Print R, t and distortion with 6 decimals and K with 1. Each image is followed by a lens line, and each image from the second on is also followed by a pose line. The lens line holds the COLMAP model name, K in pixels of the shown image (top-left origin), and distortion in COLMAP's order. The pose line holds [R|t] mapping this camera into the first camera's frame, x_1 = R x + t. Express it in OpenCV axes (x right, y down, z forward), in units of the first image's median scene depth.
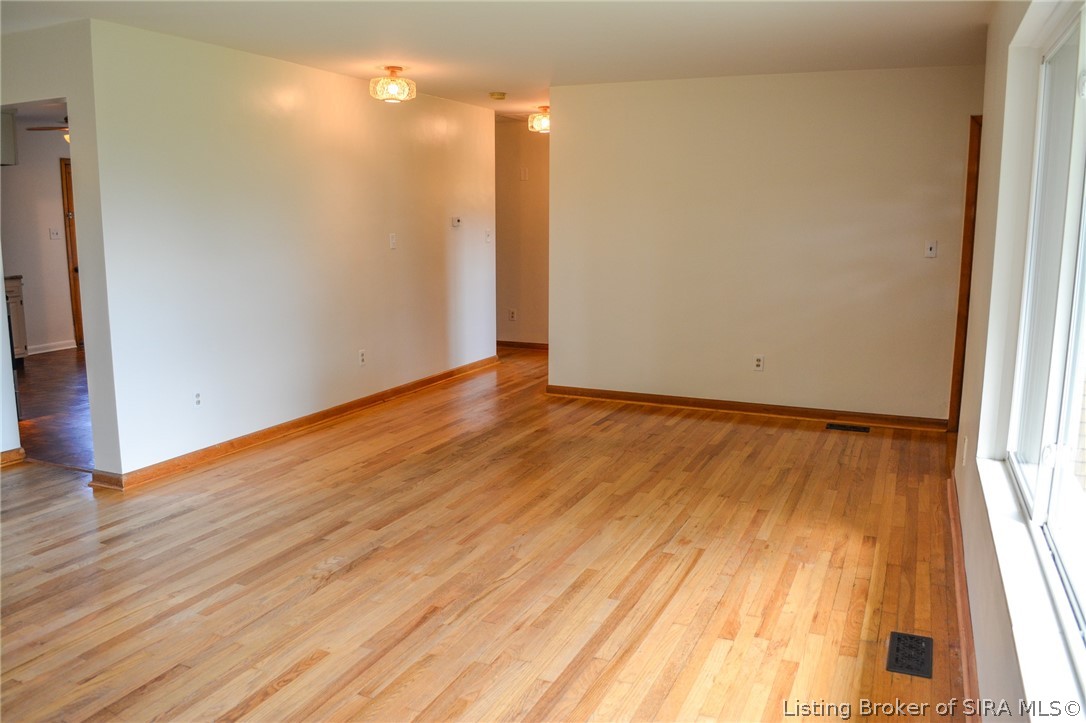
lens RADIAL K [[842.8, 0, 543.0], [0, 842.8, 361.5], [0, 0, 1]] dist [-0.074555, 0.004386]
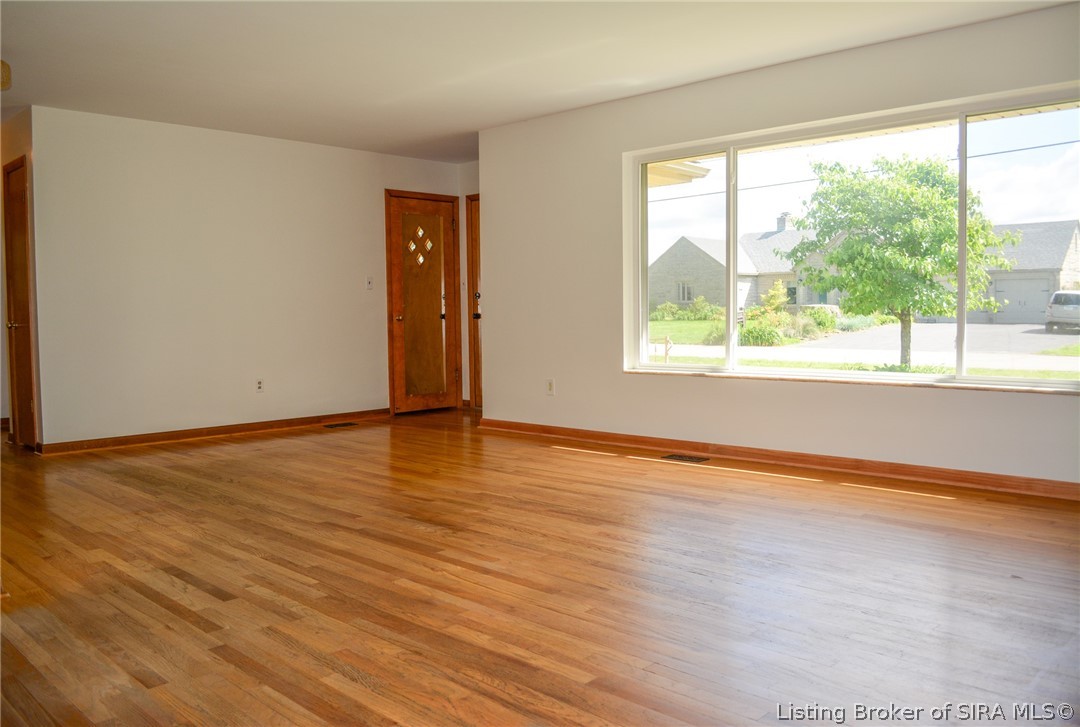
lens RADIAL K [[847.4, 0, 540.0], [0, 847.4, 363.5], [0, 0, 1]] dist [-0.002052, -0.000414]
pose [[0.335081, -0.056591, 0.940488, -1.141232], [0.166640, 0.986018, -0.000040, 0.059787], [-0.927336, 0.156736, 0.339826, 0.456766]]
